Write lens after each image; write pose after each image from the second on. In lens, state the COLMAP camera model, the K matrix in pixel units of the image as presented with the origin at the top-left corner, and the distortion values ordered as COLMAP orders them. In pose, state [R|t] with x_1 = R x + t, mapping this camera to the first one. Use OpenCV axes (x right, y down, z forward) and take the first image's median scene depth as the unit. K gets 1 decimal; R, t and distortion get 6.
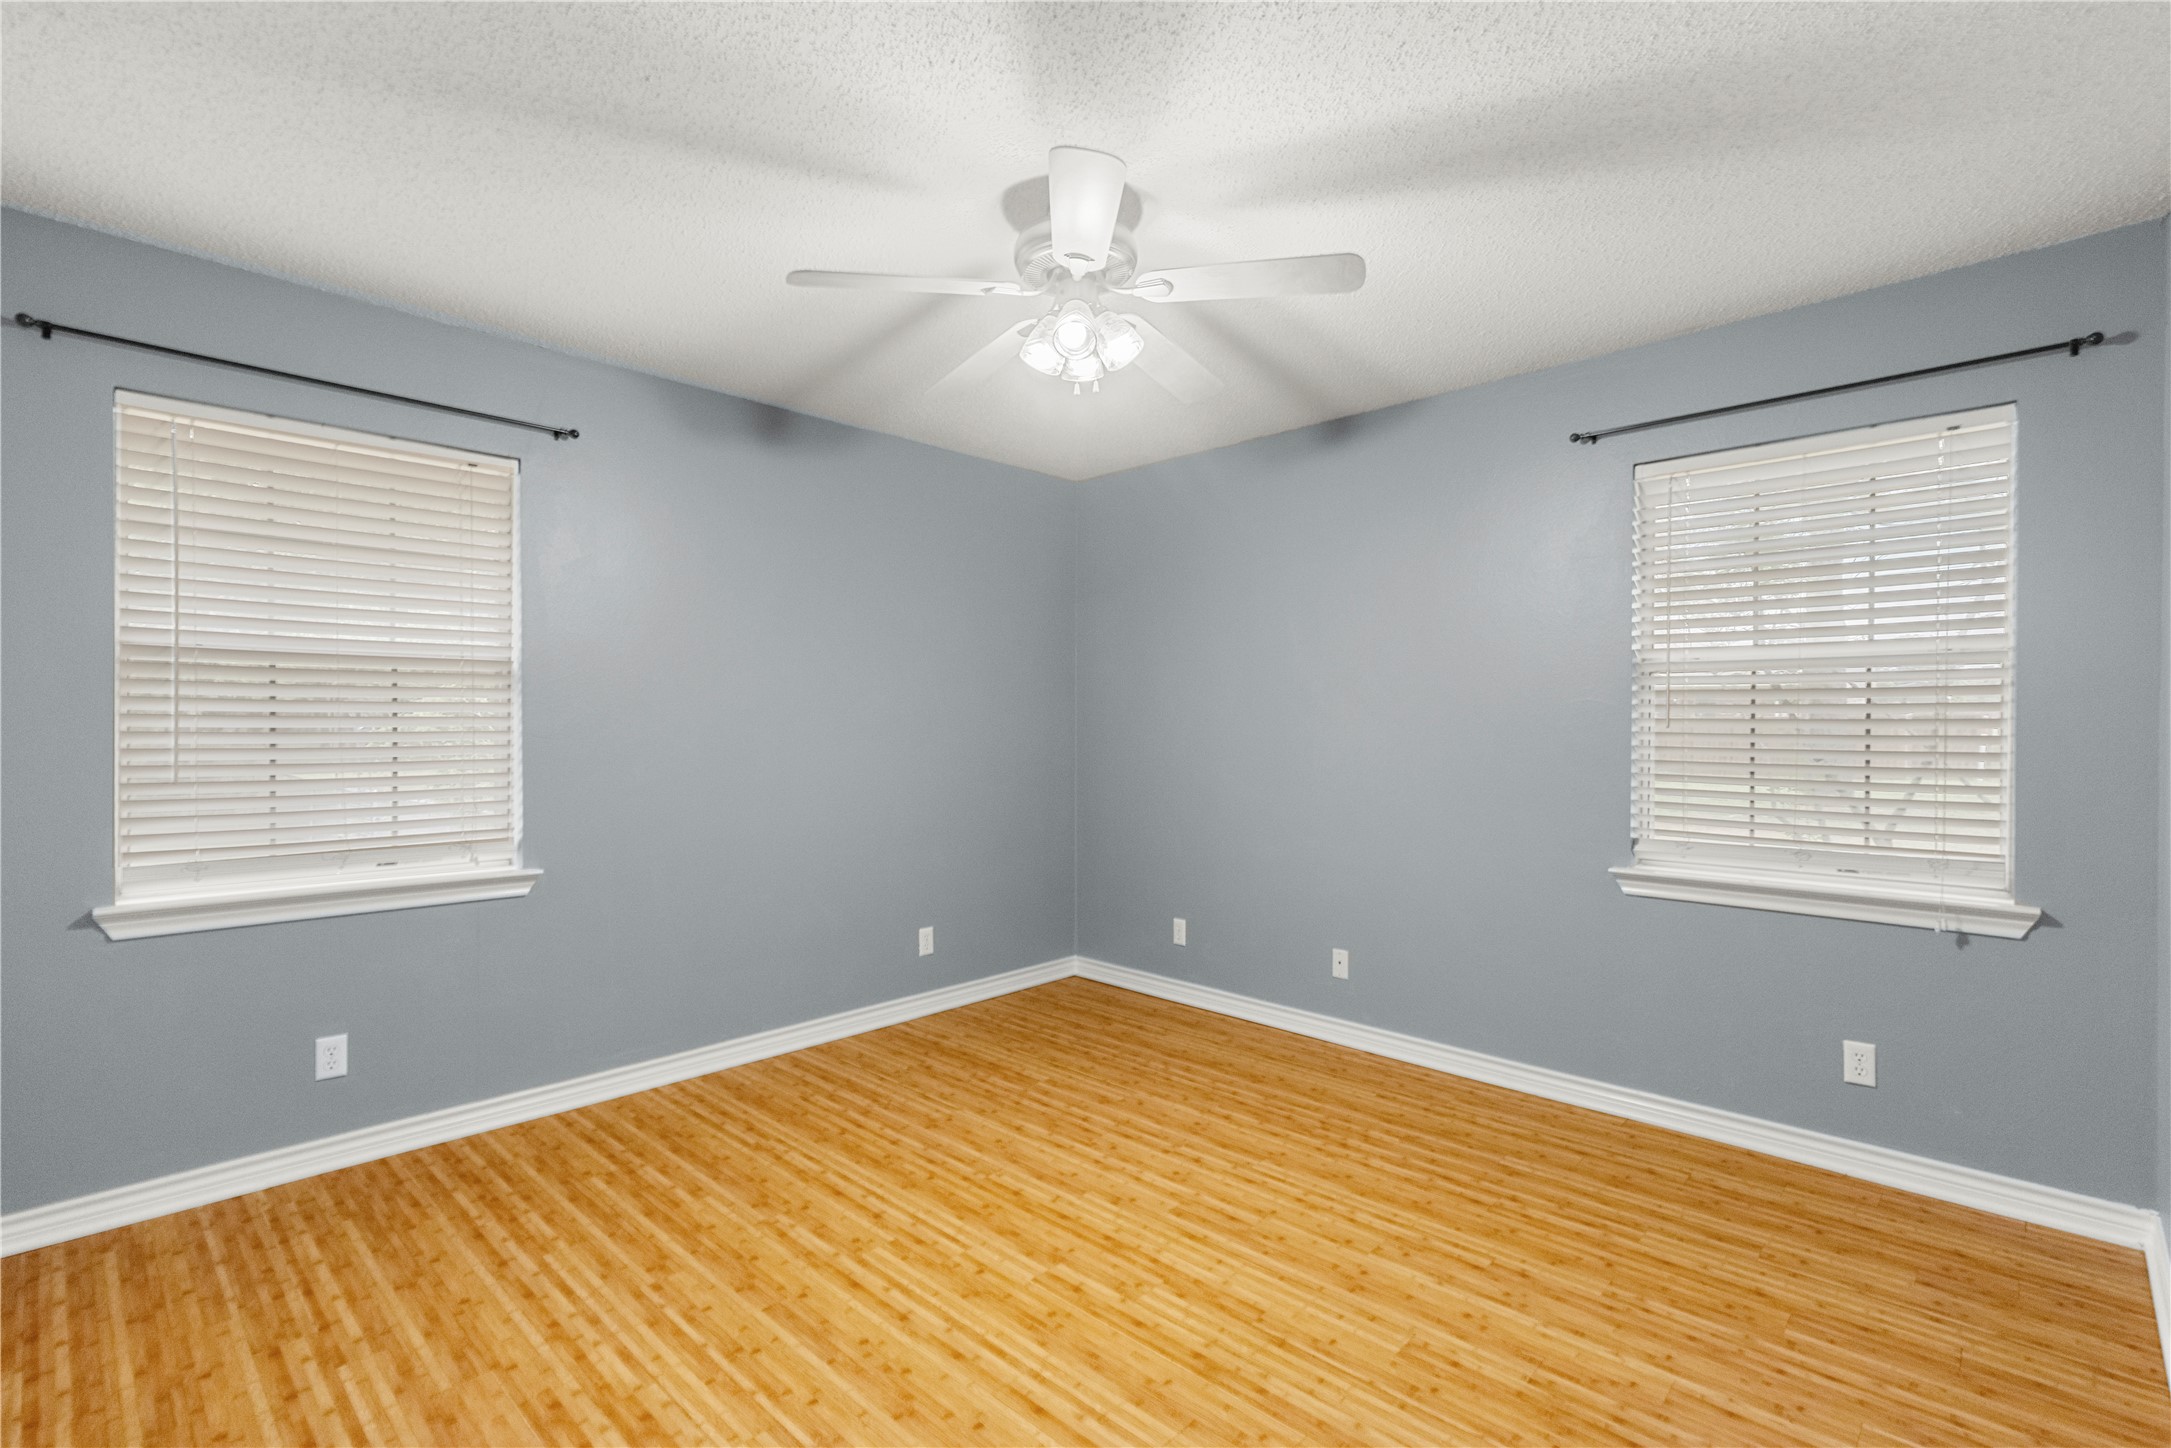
lens RADIAL K [[971.6, 0, 1115.0], [0, 971.6, 715.0], [0, 0, 1]] dist [0.007609, -0.001047]
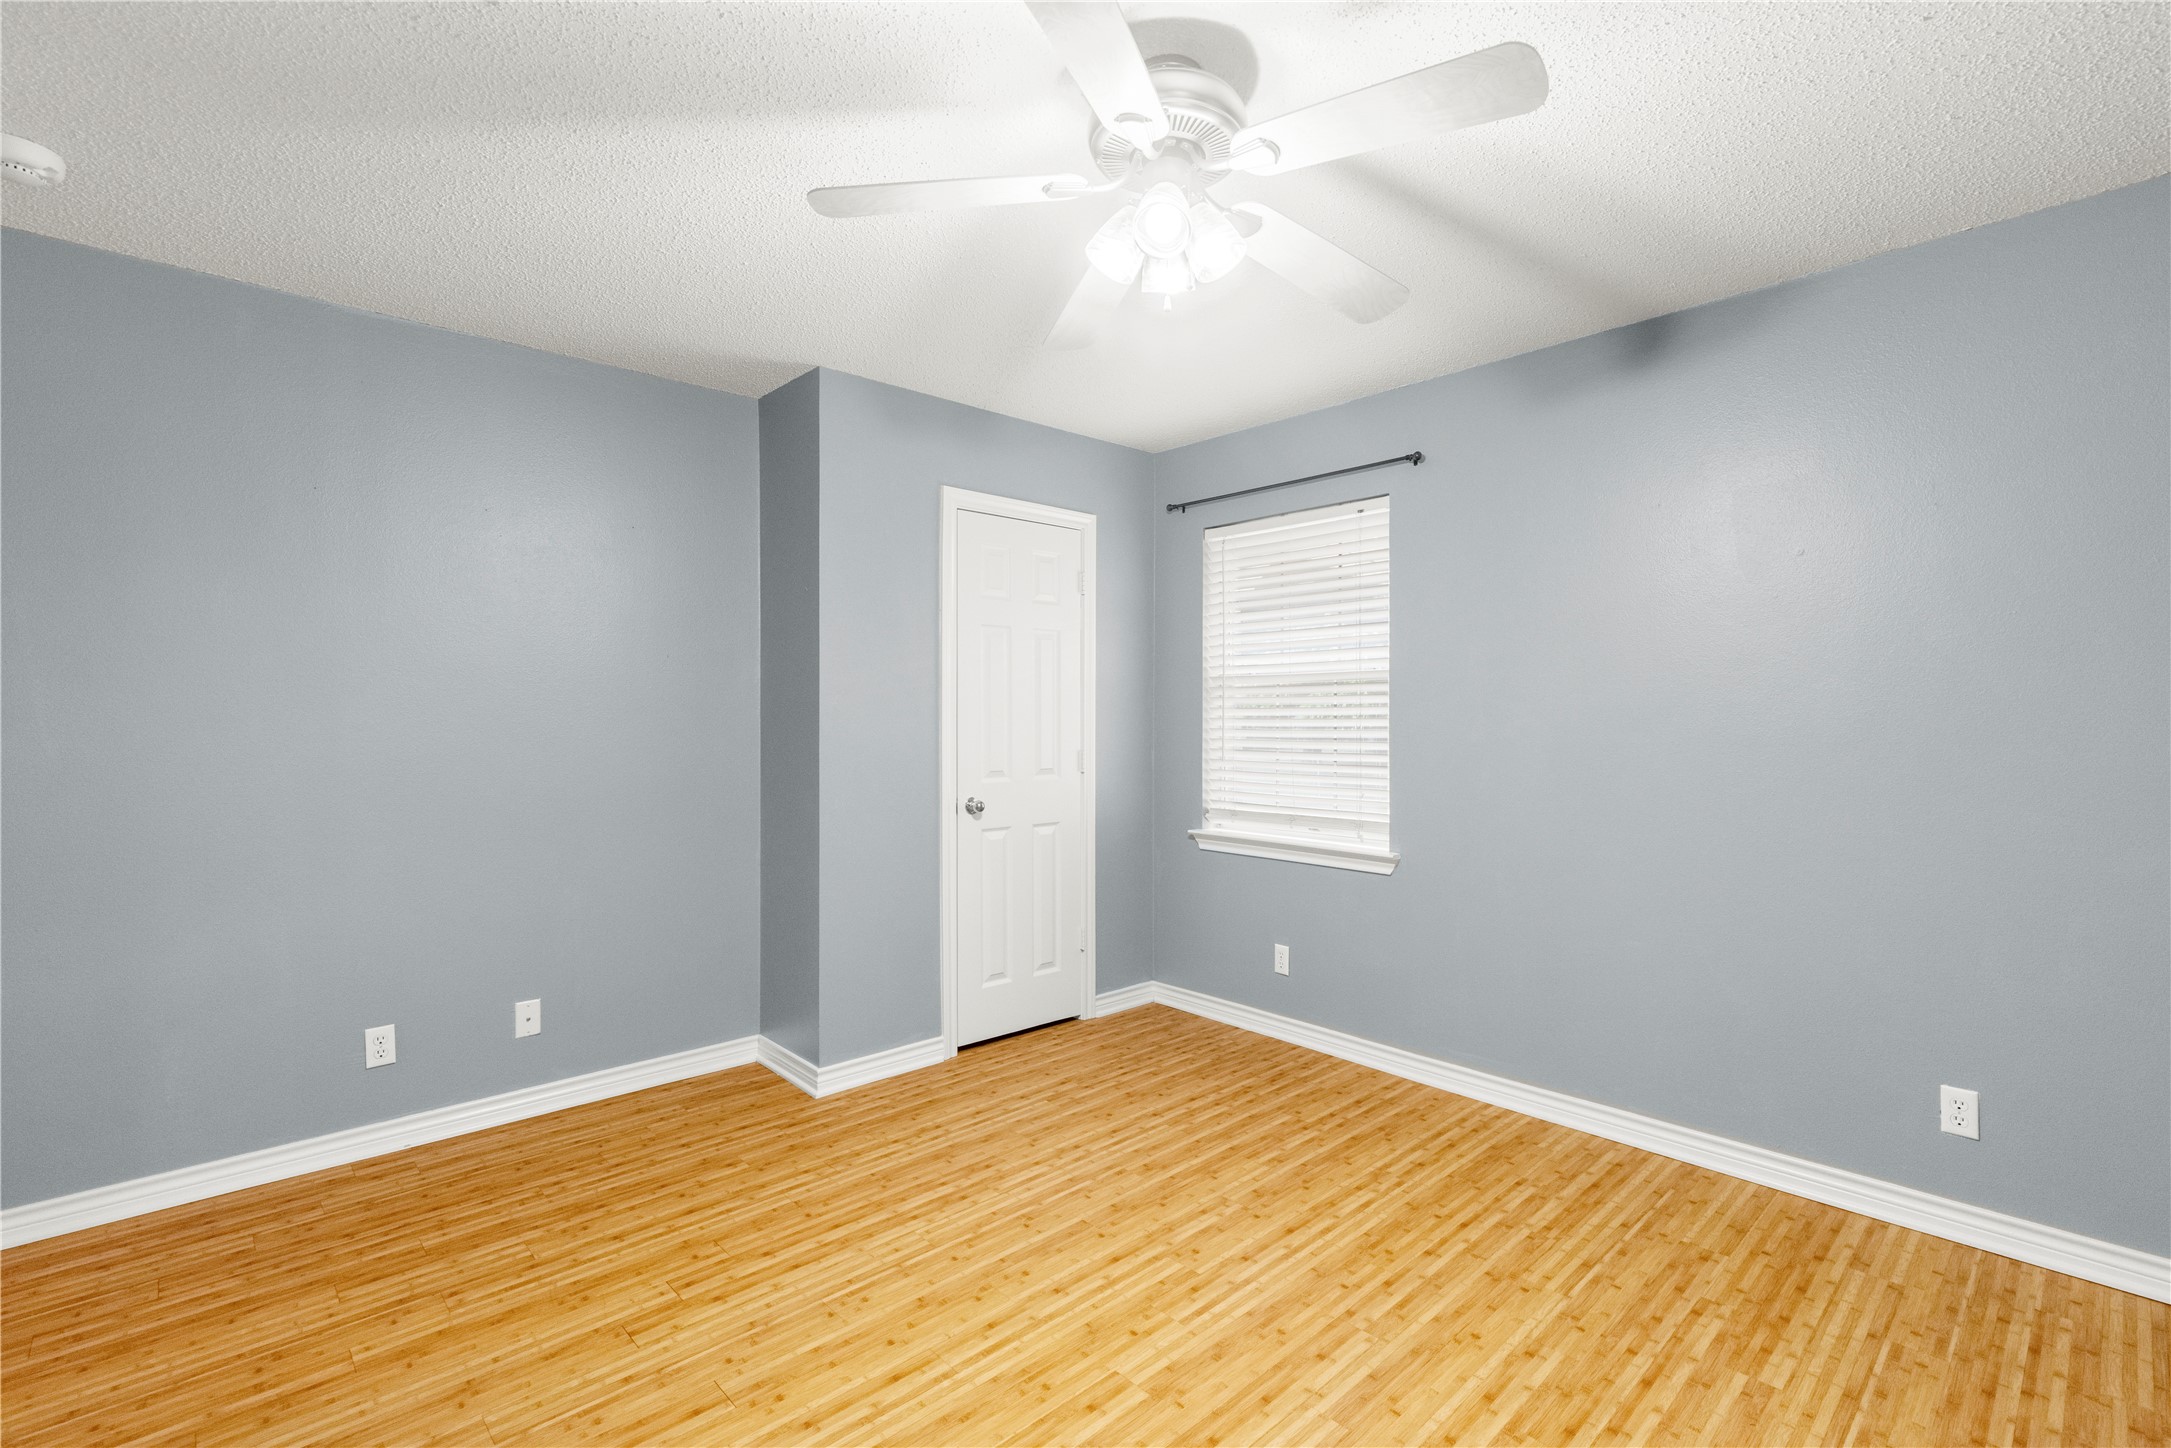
lens RADIAL K [[971.6, 0, 1115.0], [0, 971.6, 715.0], [0, 0, 1]] dist [0.007609, -0.001047]
pose [[-0.056244, -0.002257, -0.998415, 0.668984], [0.011136, 0.999934, -0.002888, -0.006332], [0.998355, -0.011281, -0.056215, 0.893997]]
